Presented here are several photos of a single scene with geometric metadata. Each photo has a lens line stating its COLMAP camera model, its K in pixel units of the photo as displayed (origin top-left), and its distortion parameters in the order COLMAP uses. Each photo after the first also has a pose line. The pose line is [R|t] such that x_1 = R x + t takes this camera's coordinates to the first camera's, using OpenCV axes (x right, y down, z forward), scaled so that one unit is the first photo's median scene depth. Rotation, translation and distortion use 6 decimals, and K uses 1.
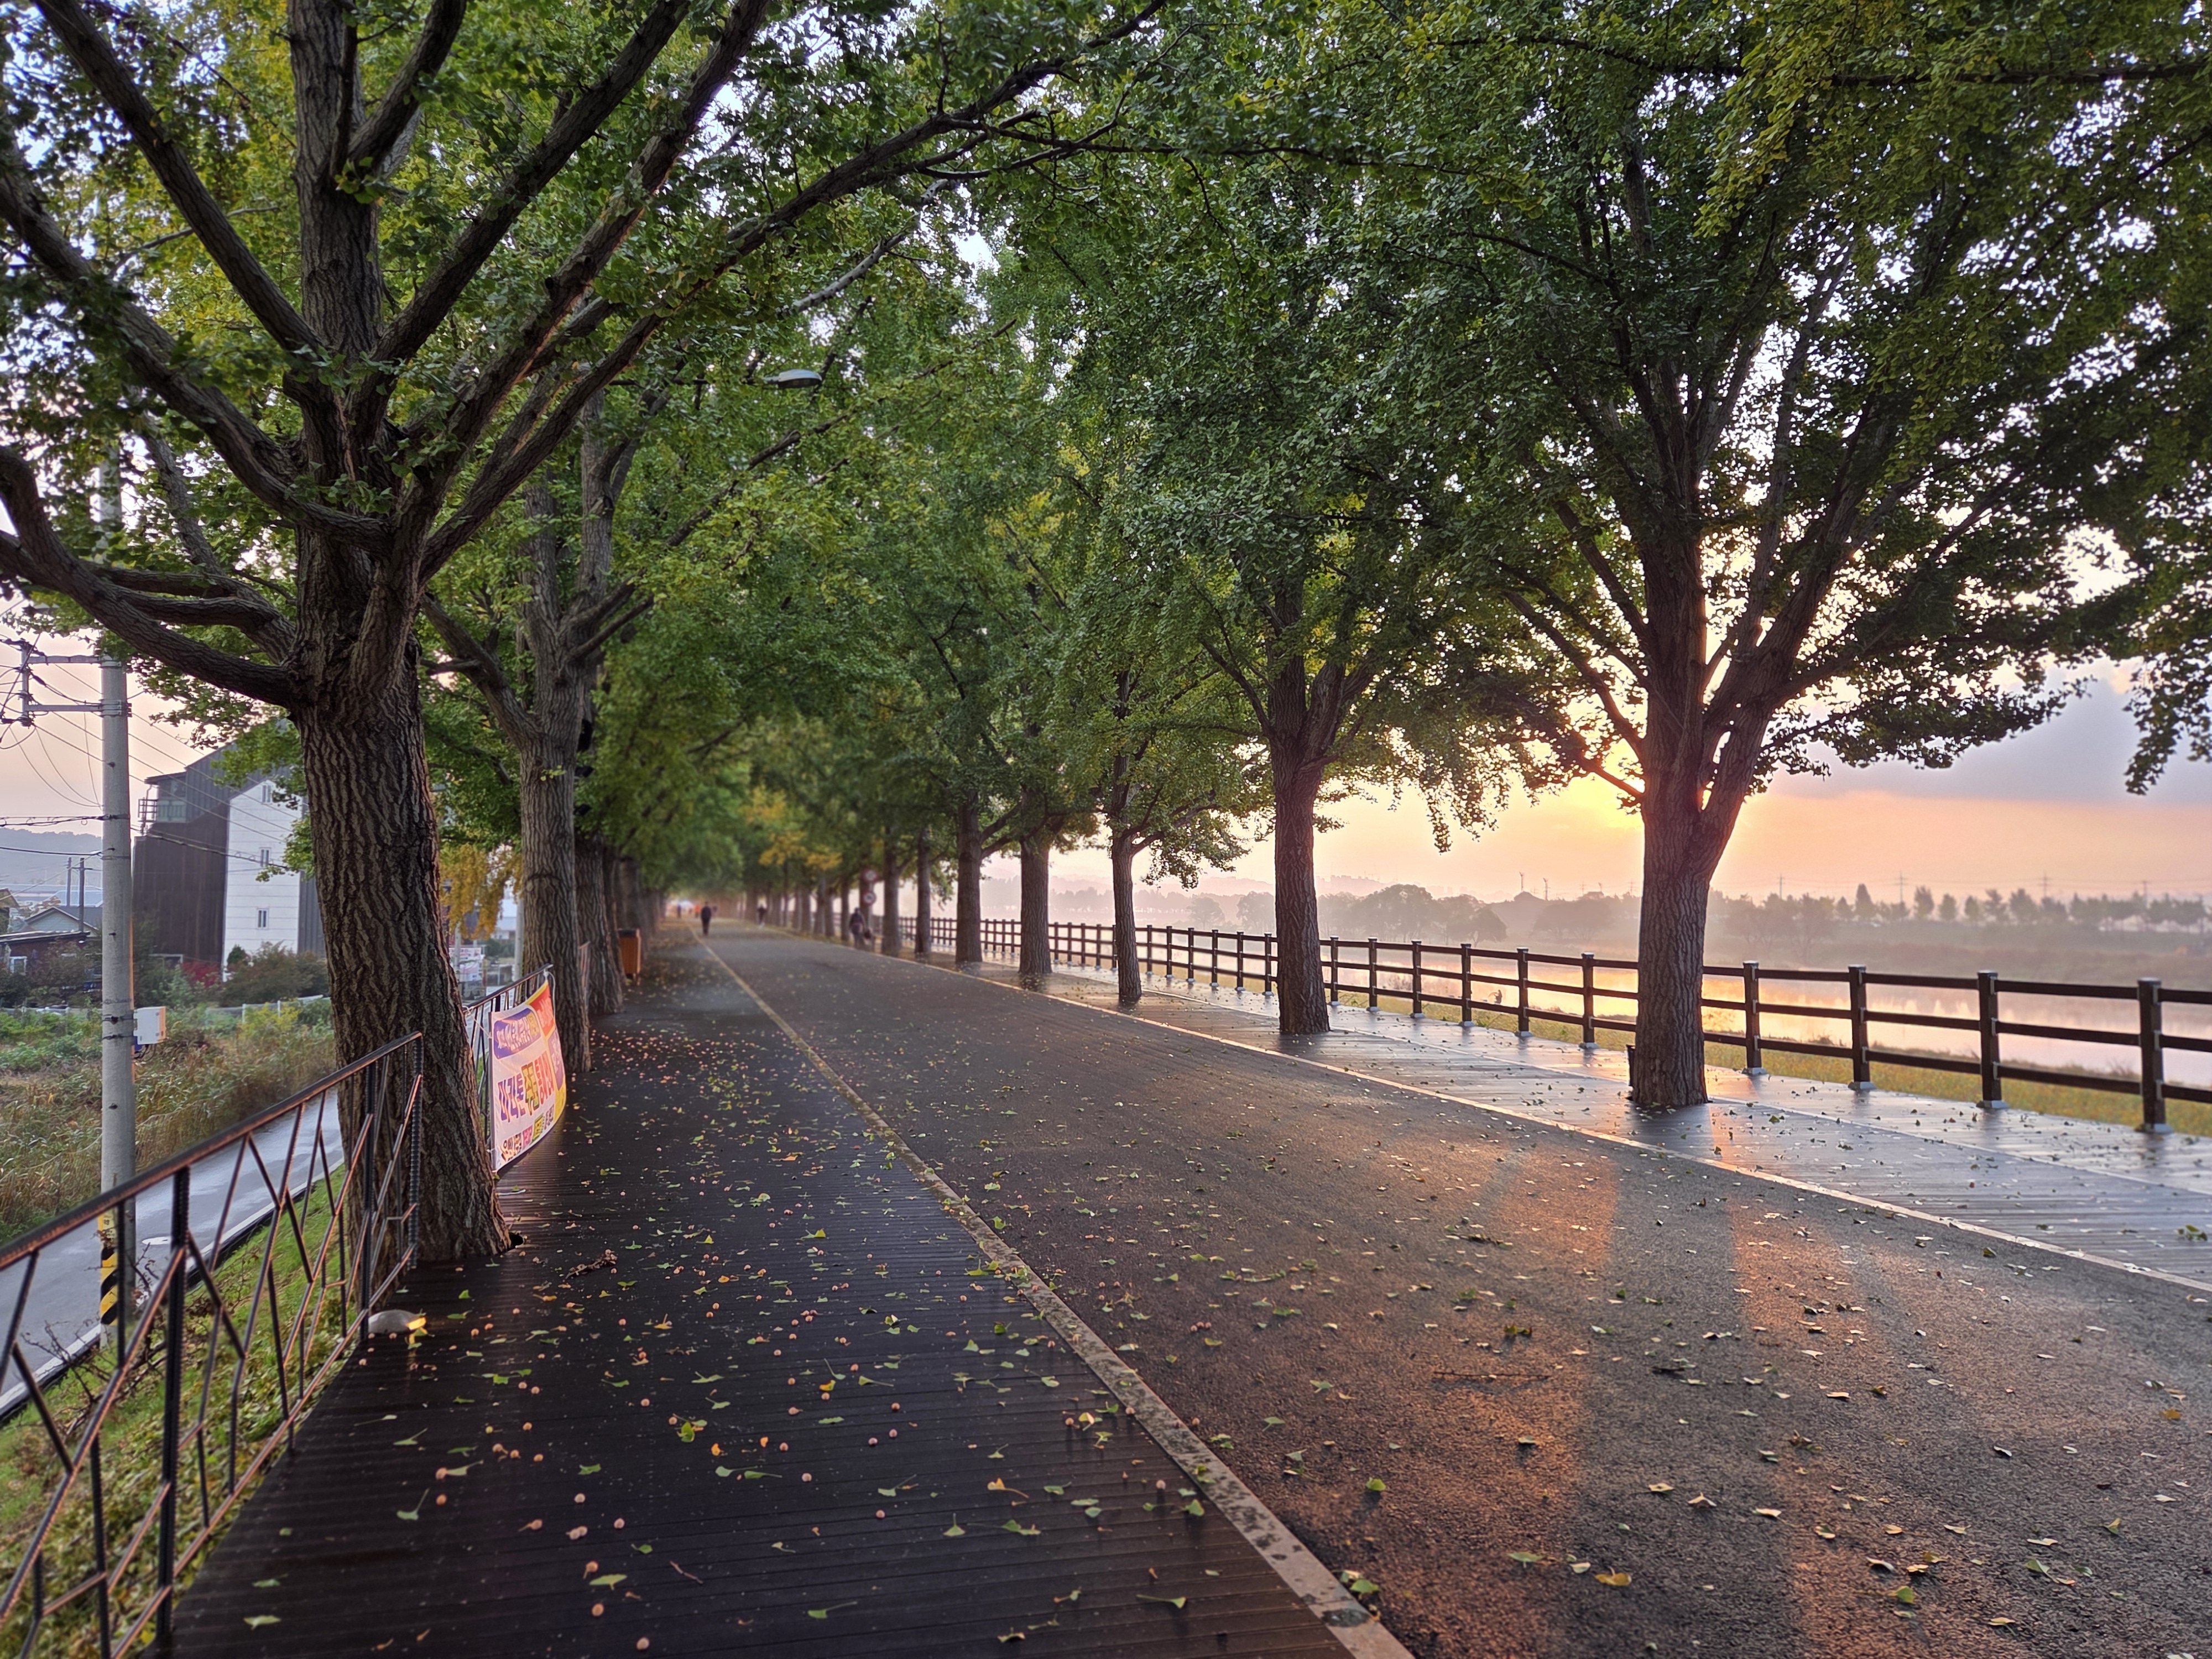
lens RADIAL K [[1641.1, 0, 1104.9], [0, 1641.1, 795.2], [0, 0, 1]] dist [0.065487, -0.057778]
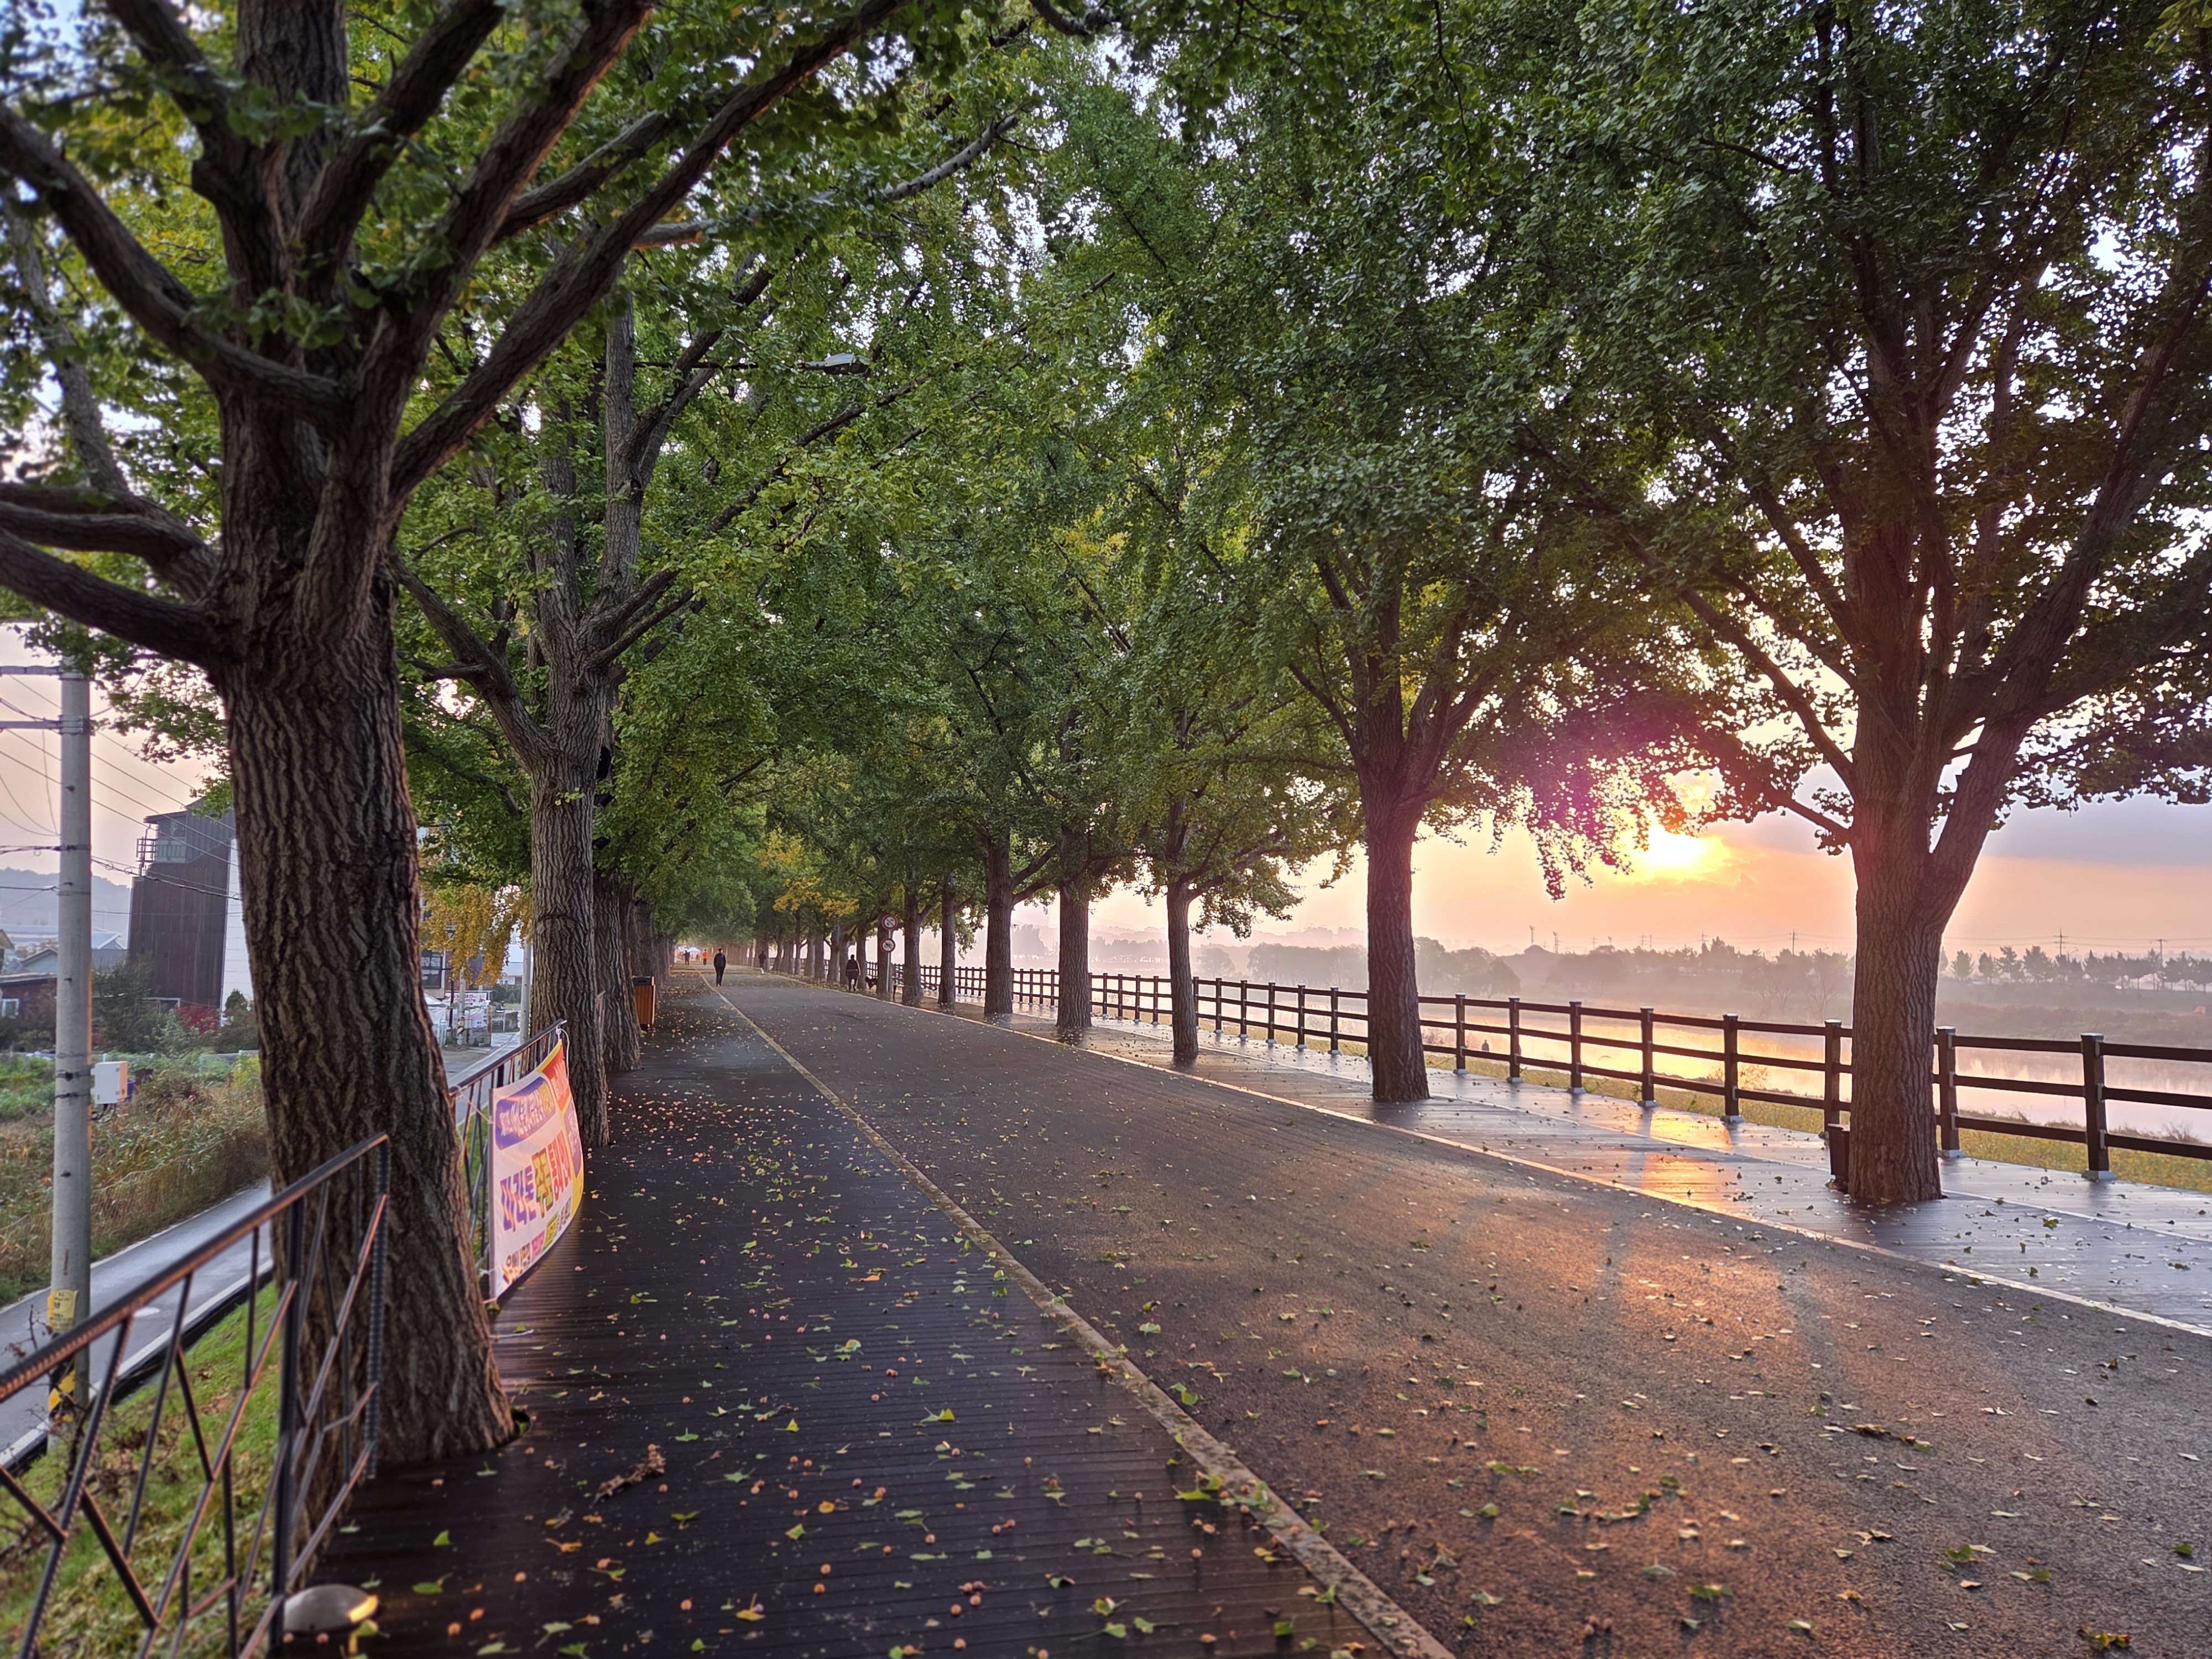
lens RADIAL K [[1600.9, 0, 1106.0], [0, 1600.9, 829.5], [0, 0, 1]] dist [0.054740, -0.039274]
pose [[0.999954, 0.008442, 0.004569, -0.043369], [-0.008390, 0.999902, -0.011228, 0.007973], [-0.004663, 0.011189, 0.999927, 0.119616]]
